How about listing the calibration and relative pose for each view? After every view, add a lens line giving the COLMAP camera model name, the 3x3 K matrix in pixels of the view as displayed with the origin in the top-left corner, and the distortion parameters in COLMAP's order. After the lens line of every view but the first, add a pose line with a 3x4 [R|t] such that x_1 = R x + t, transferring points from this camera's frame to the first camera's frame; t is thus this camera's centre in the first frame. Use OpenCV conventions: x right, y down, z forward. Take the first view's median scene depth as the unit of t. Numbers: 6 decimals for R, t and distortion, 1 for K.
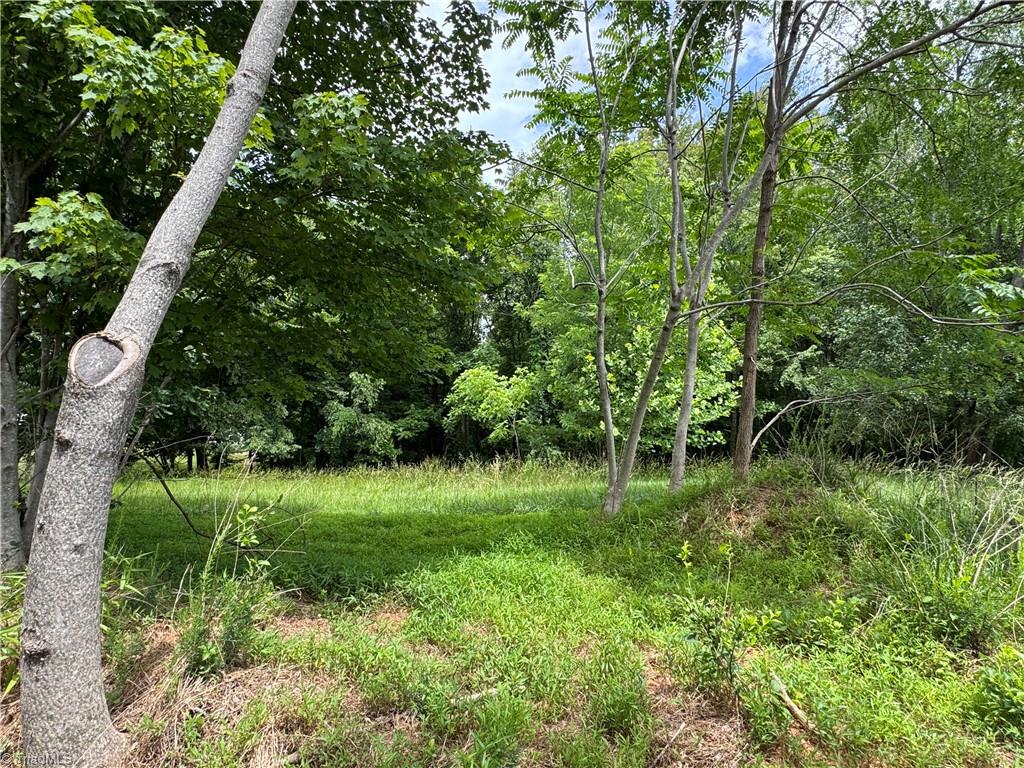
lens RADIAL K [[568.0, 0, 514.8], [0, 568.0, 385.1], [0, 0, 1]] dist [0.000157, -0.000286]
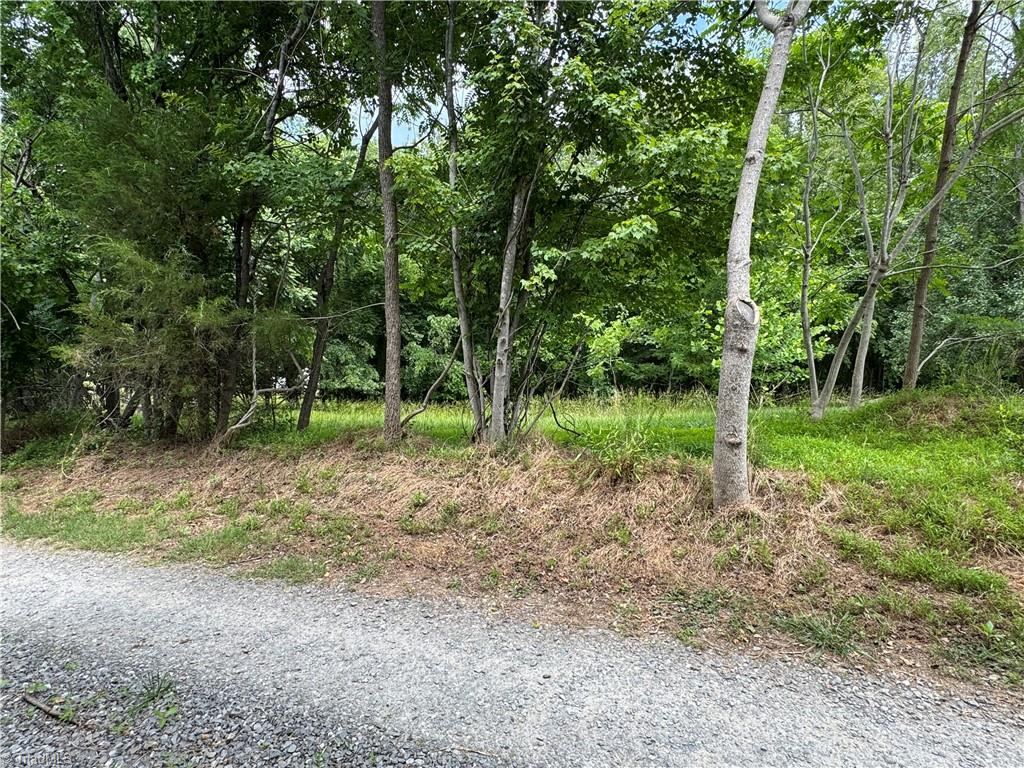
lens RADIAL K [[568.0, 0, 509.4], [0, 568.0, 381.8], [0, 0, 1]] dist [0.000157, -0.000286]
pose [[0.999414, 0.005553, -0.033764, -0.100066], [-0.002345, 0.995540, 0.094316, 0.000336], [0.034137, -0.094182, 0.994970, -0.070570]]
